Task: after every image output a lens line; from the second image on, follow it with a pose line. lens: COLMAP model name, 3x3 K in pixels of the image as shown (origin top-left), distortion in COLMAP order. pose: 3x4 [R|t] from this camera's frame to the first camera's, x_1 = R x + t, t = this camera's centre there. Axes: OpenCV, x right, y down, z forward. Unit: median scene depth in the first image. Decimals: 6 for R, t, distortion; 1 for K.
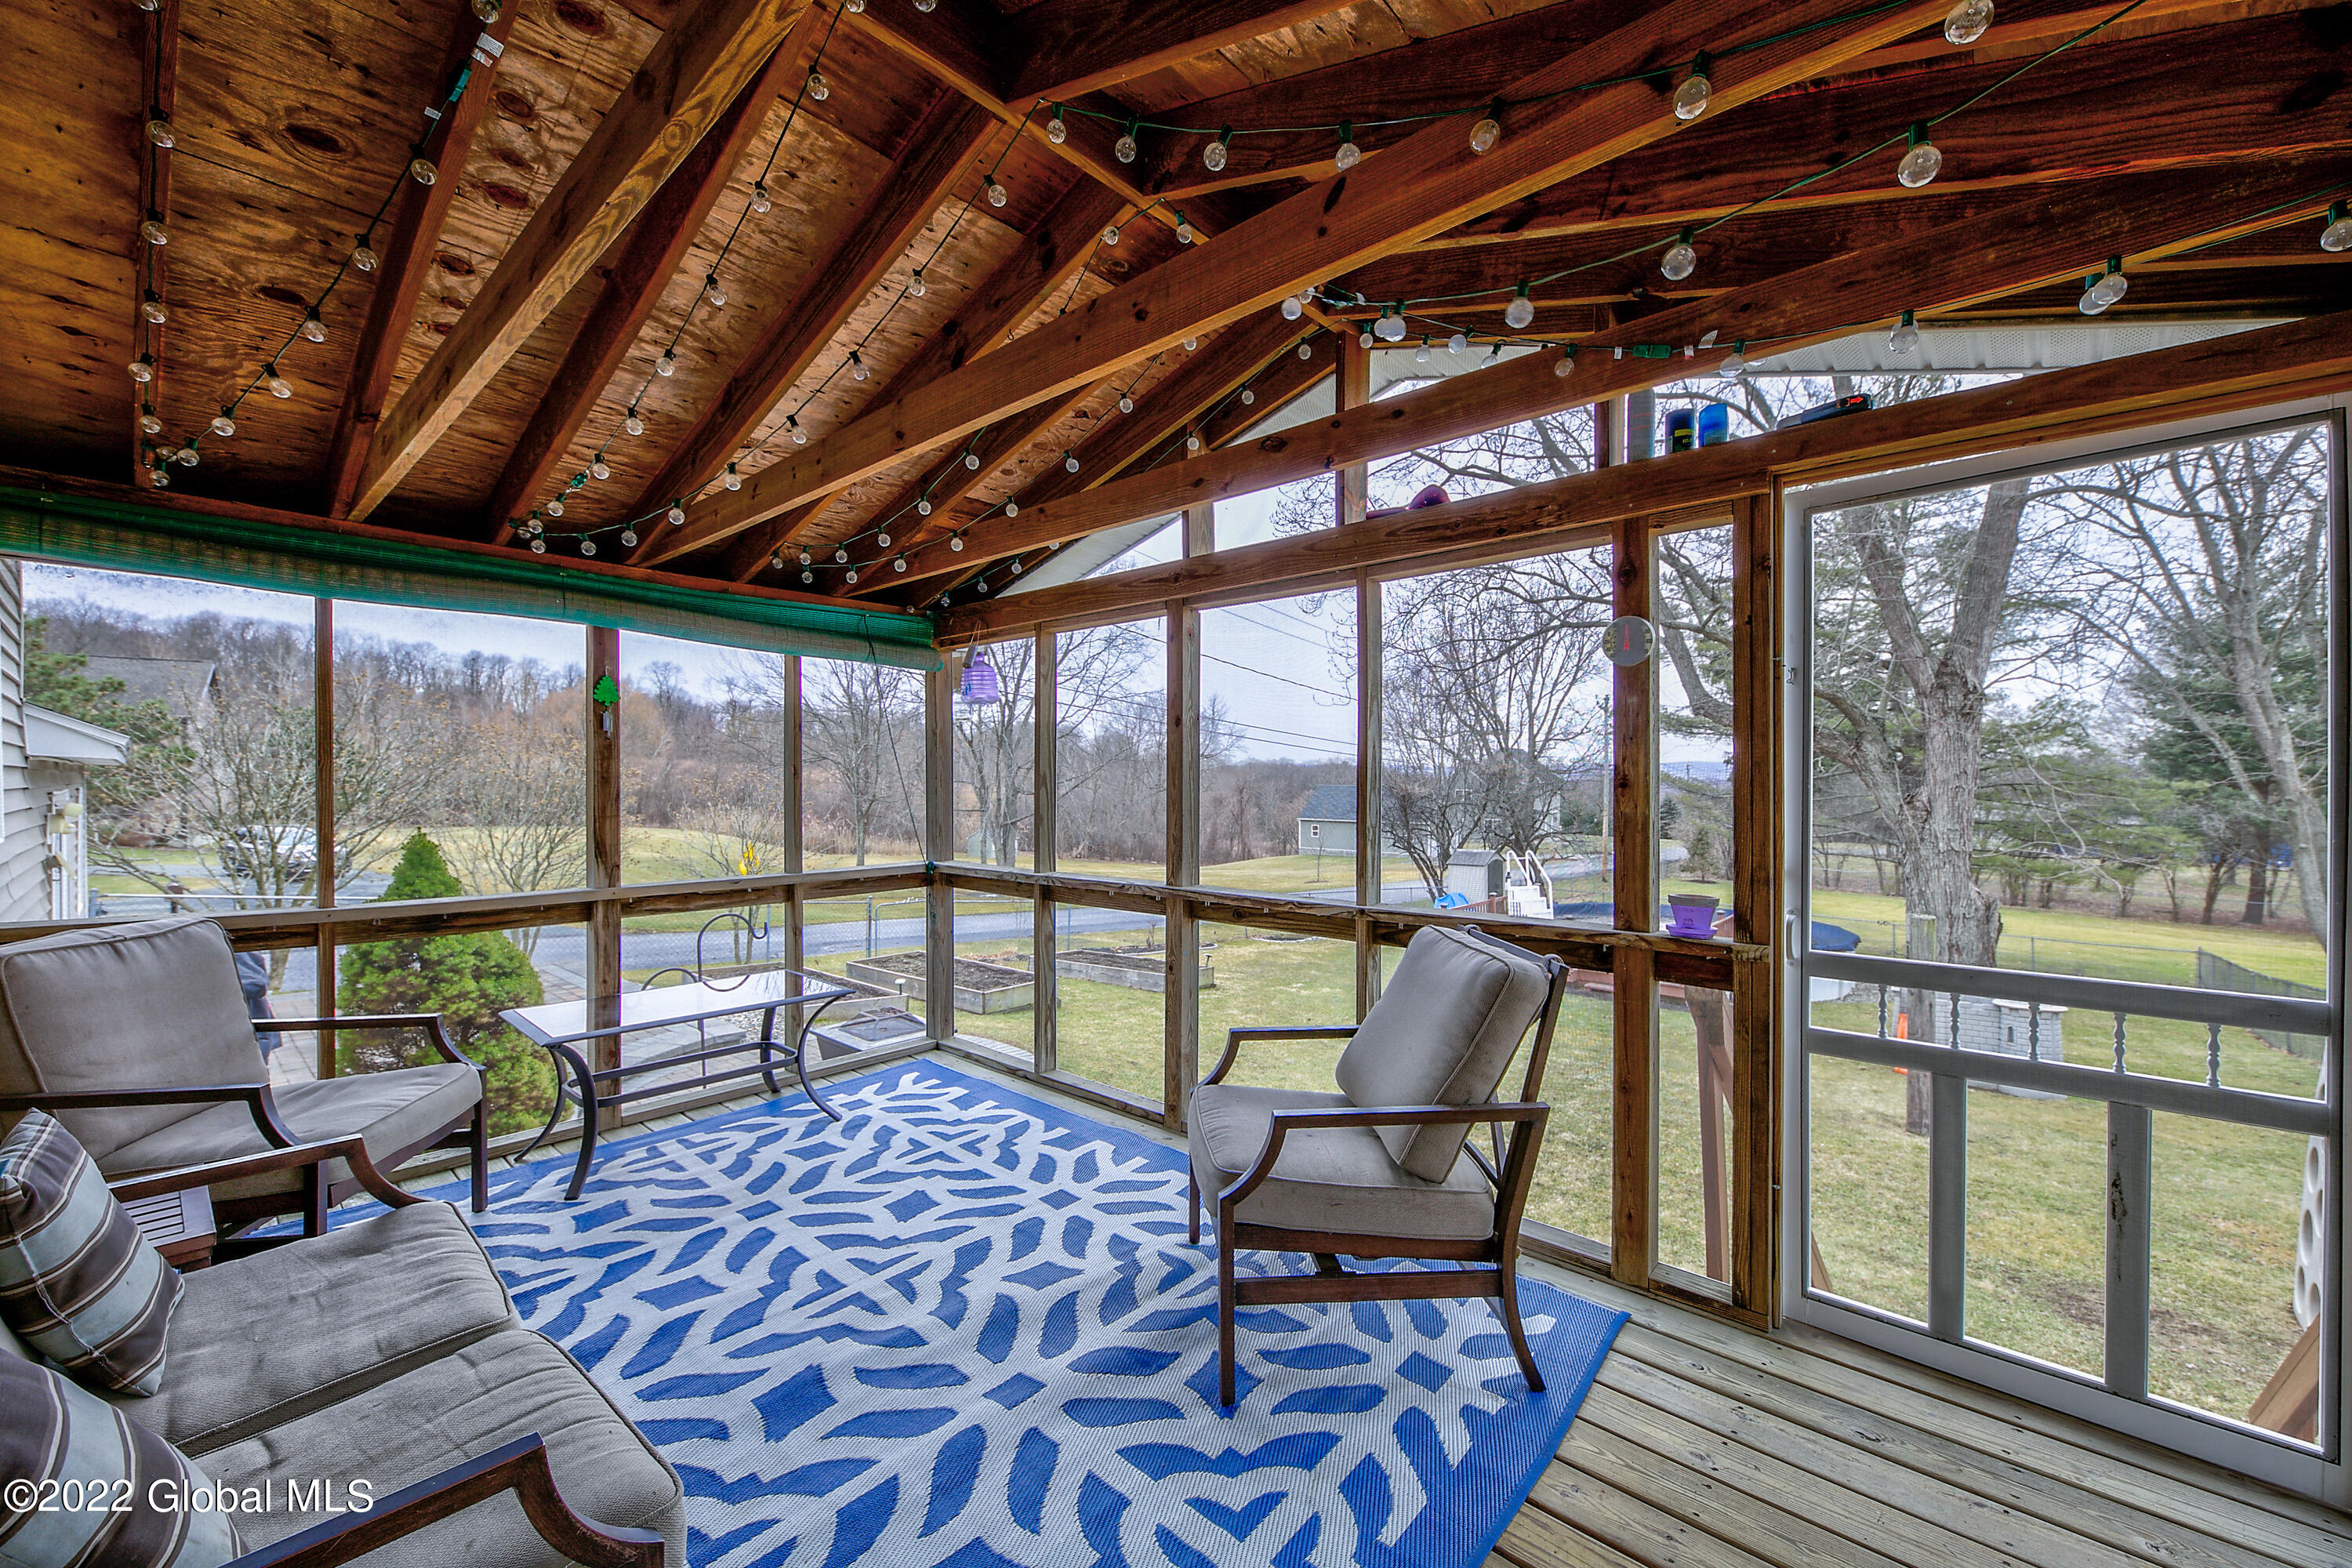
lens RADIAL K [[903.0, 0, 1177.1], [0, 903.0, 784.4], [0, 0, 1]] dist [-0.001611, -0.001155]
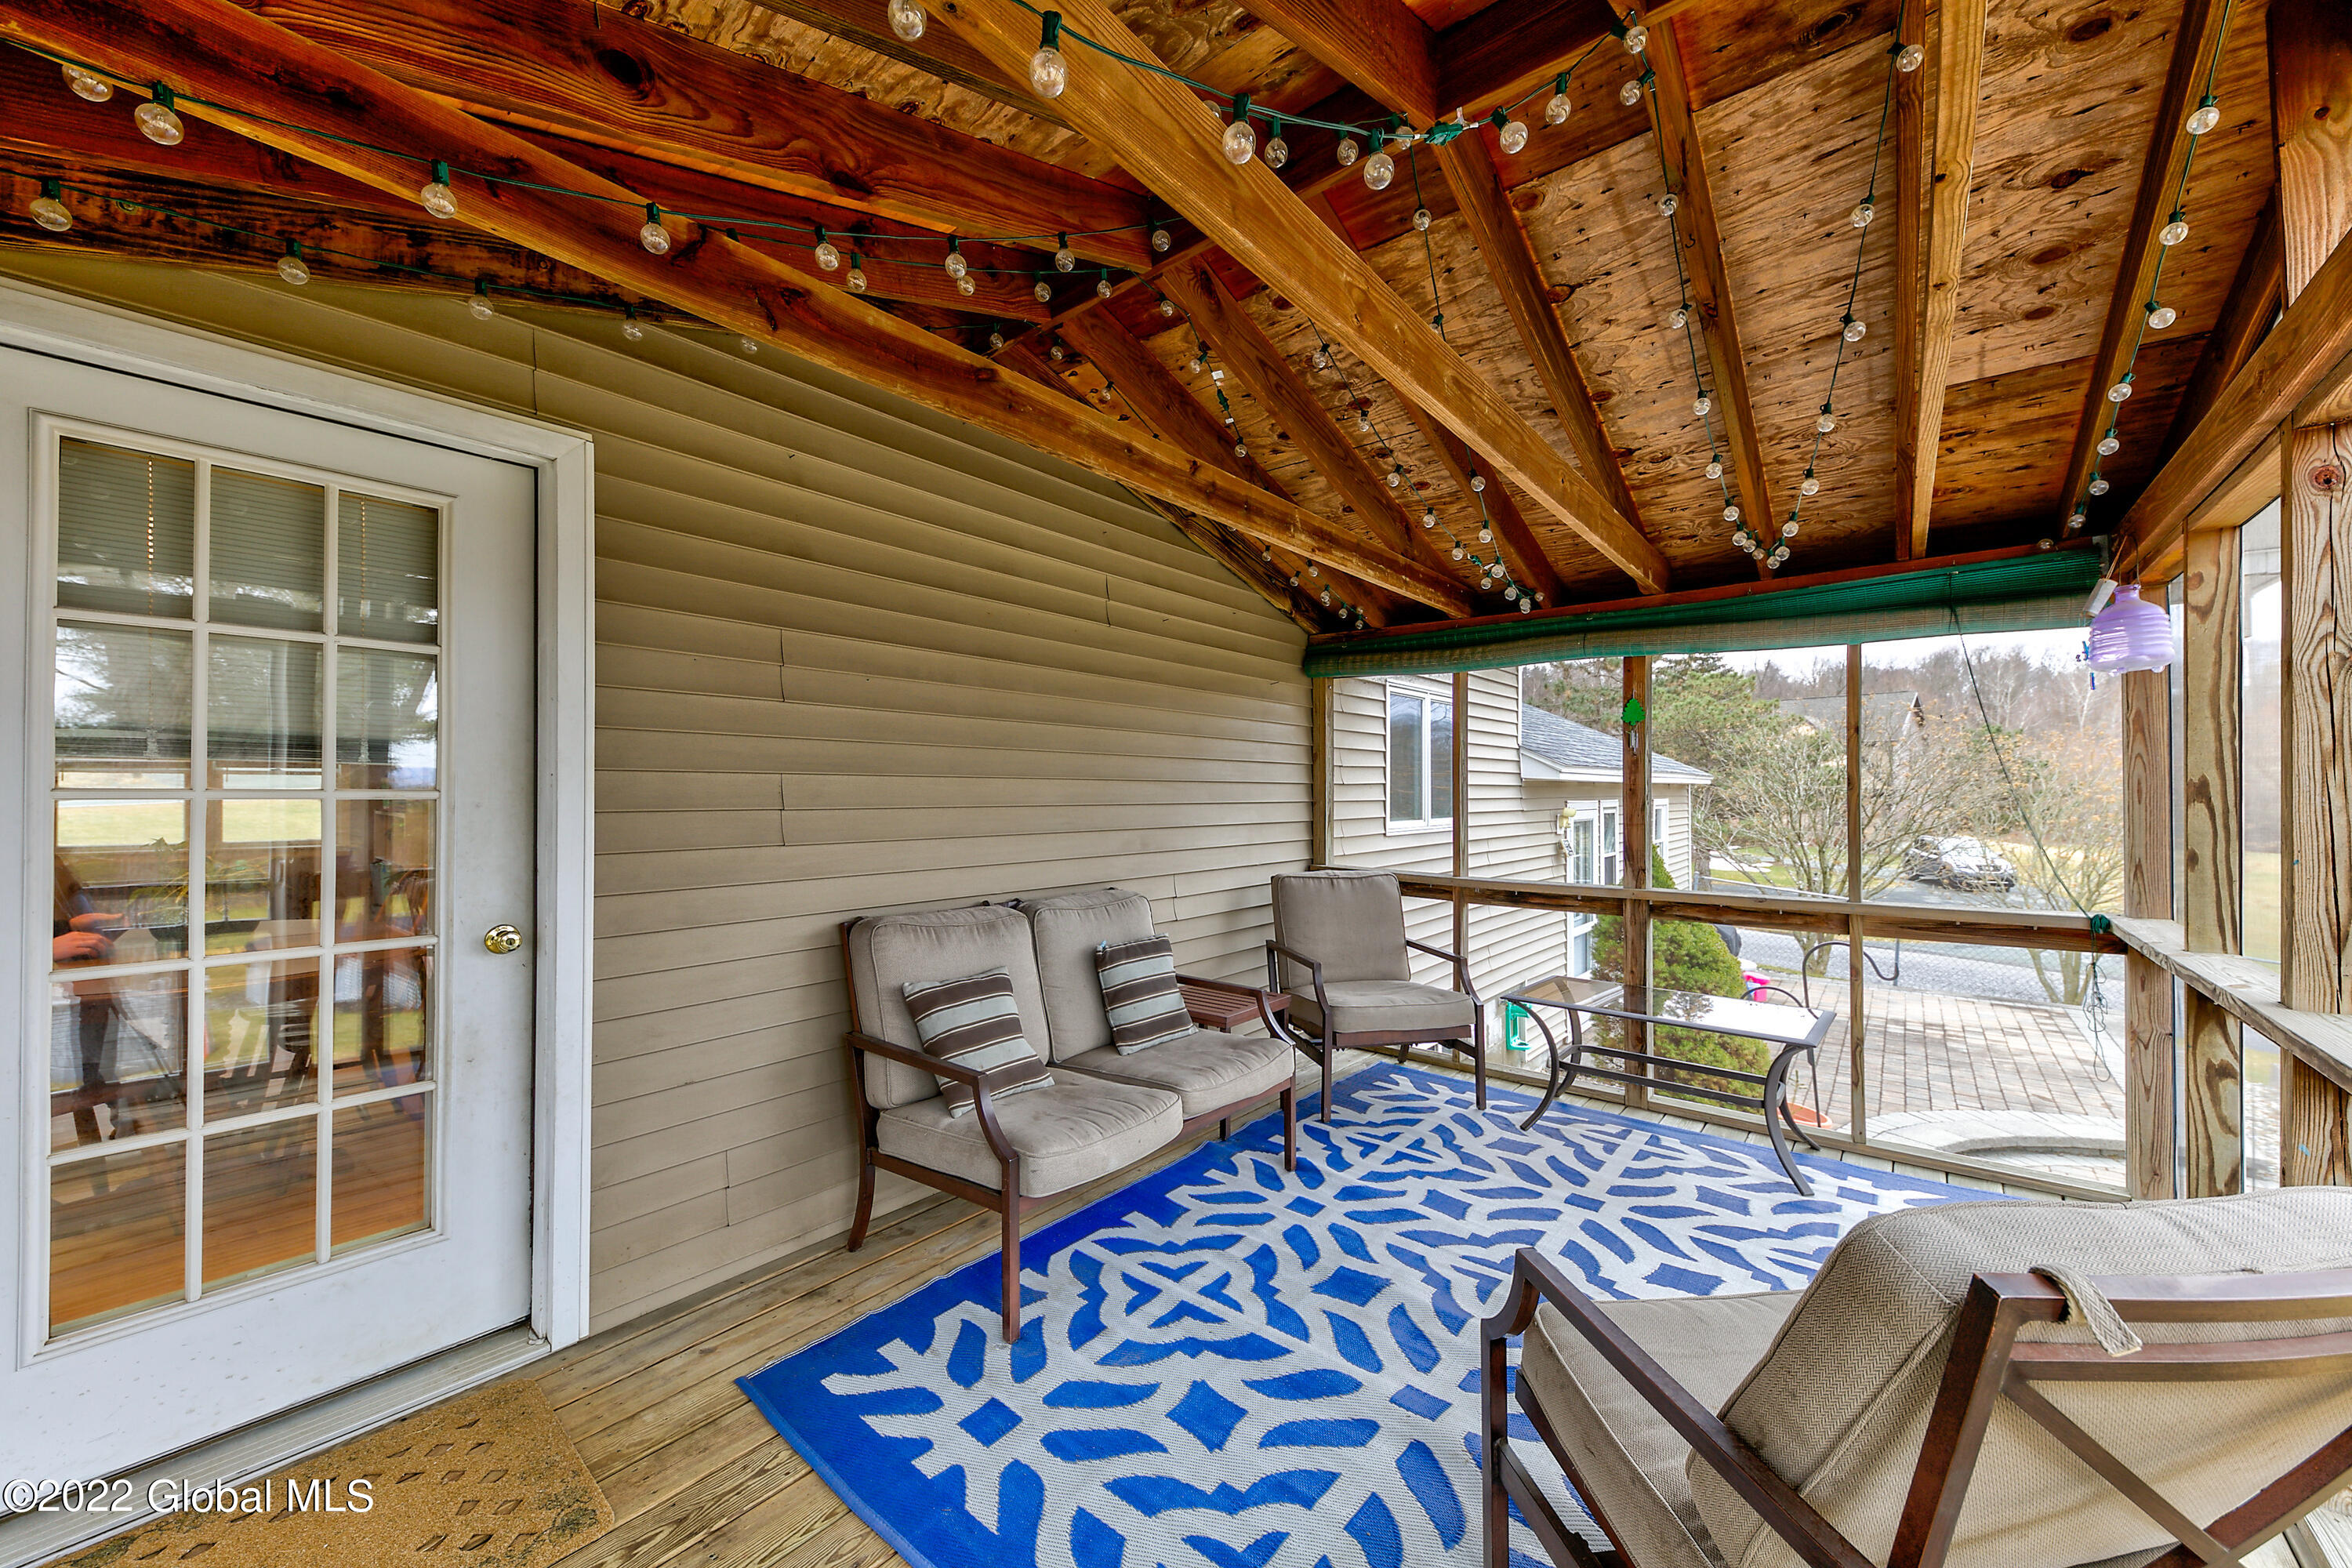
lens RADIAL K [[903.0, 0, 1175.0], [0, 903.0, 785.5], [0, 0, 1]] dist [-0.001611, -0.001155]
pose [[0.037222, -0.009547, -0.999261, 0.457134], [-0.003740, 0.999946, -0.009693, 0.000304], [0.999300, 0.004098, 0.037185, 0.388126]]
